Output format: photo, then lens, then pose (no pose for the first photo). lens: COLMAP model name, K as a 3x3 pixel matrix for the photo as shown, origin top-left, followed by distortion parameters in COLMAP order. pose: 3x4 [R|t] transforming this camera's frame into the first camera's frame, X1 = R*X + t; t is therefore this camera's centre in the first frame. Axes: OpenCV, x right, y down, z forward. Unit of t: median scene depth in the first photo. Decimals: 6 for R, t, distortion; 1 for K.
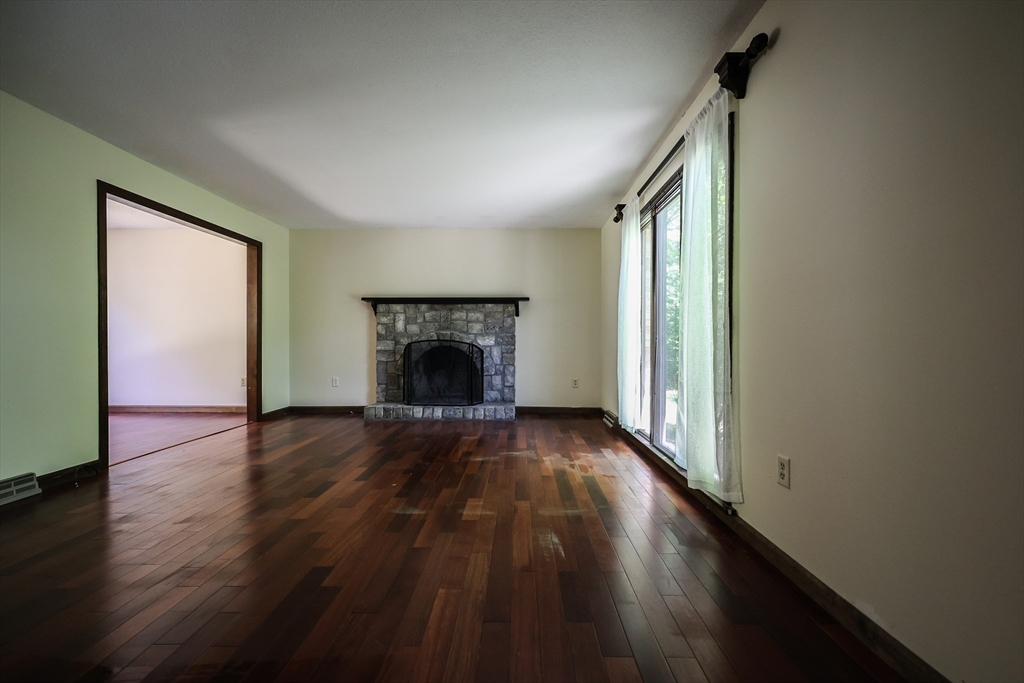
lens RADIAL K [[415.4, 0, 511.0], [0, 415.4, 345.6], [0, 0, 1]] dist [-0.000854, 0.000238]
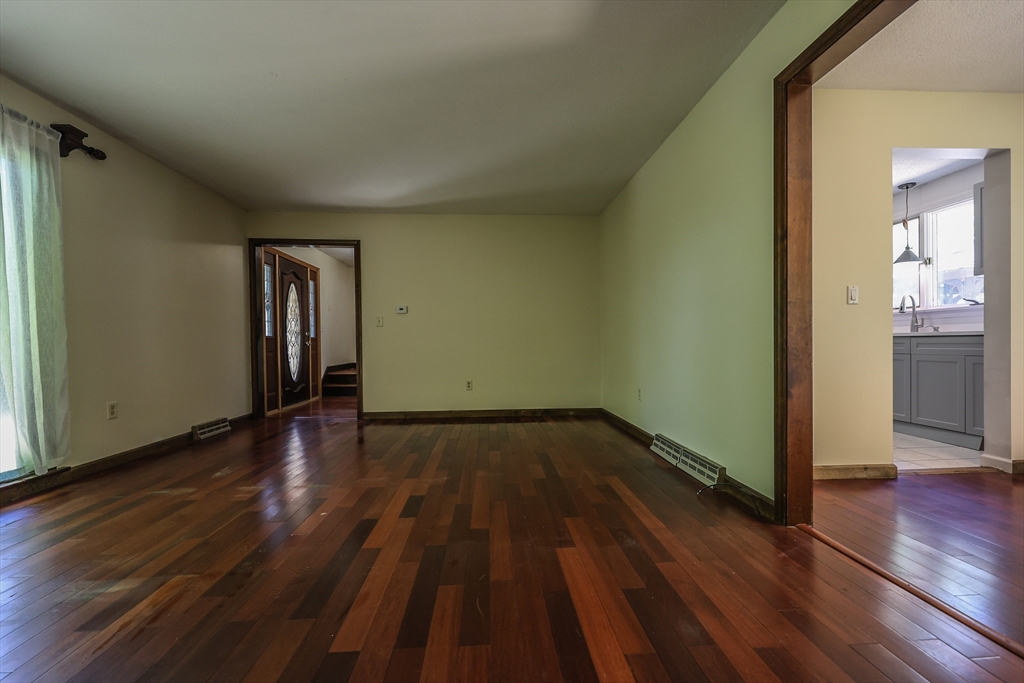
lens RADIAL K [[415.4, 0, 511.0], [0, 415.4, 345.6], [0, 0, 1]] dist [-0.000854, 0.000238]
pose [[-0.996529, 0.011395, -0.082465, -0.653611], [0.010866, 0.999917, 0.006866, 0.016762], [0.082537, 0.005946, -0.996570, 2.064369]]
